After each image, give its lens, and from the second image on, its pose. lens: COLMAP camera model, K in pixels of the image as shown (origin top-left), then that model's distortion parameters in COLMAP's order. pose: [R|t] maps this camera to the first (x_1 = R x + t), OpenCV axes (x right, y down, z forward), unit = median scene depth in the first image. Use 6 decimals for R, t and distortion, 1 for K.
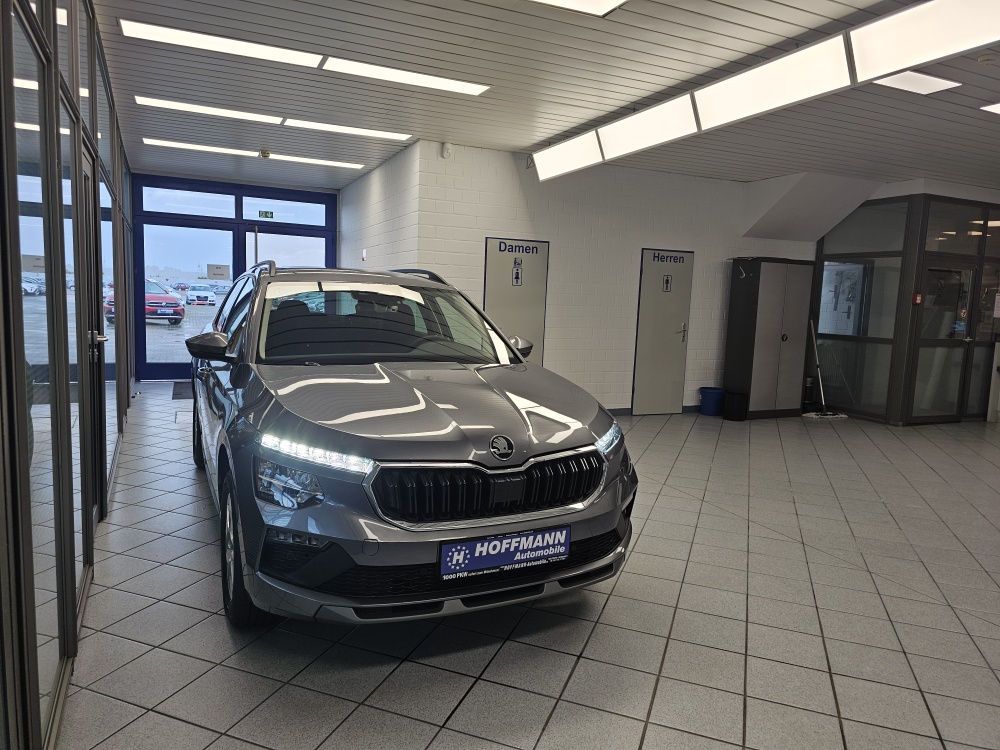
lens RADIAL K [[682.0, 0, 518.3], [0, 682.0, 407.1], [0, 0, 1]] dist [0.037677, -0.045581]
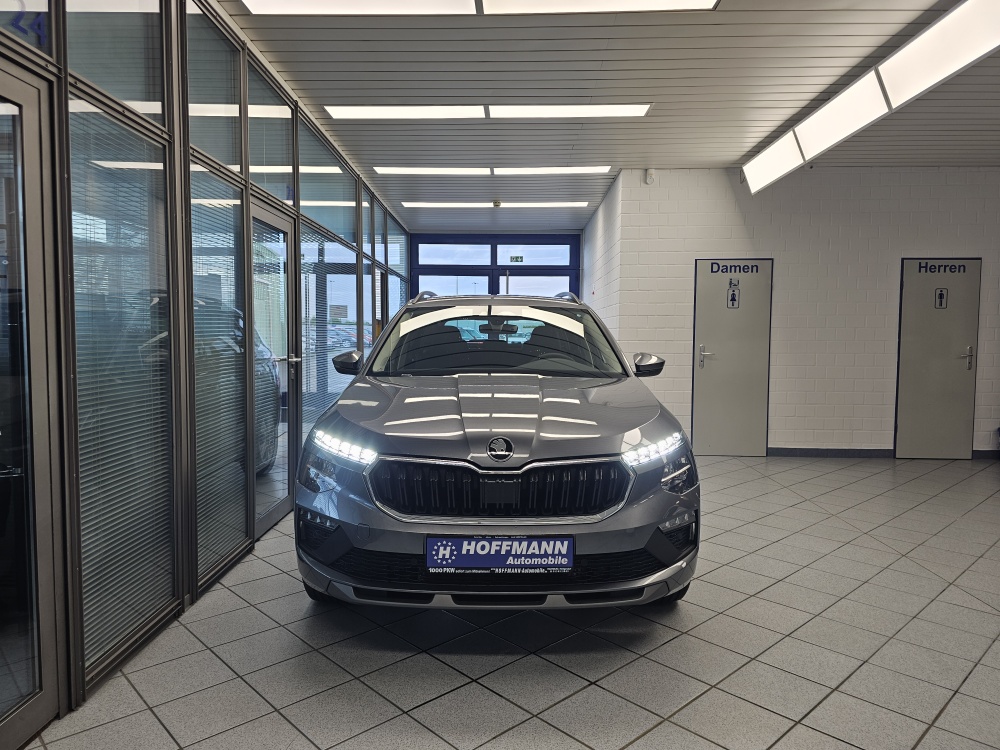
lens RADIAL K [[682.0, 0, 461.3], [0, 682.0, 396.1], [0, 0, 1]] dist [0.037677, -0.045581]
pose [[0.891577, 0.008876, -0.452782, 0.181037], [-0.040389, 0.997382, -0.059979, 0.021002], [0.451065, 0.071763, 0.889601, 0.036170]]
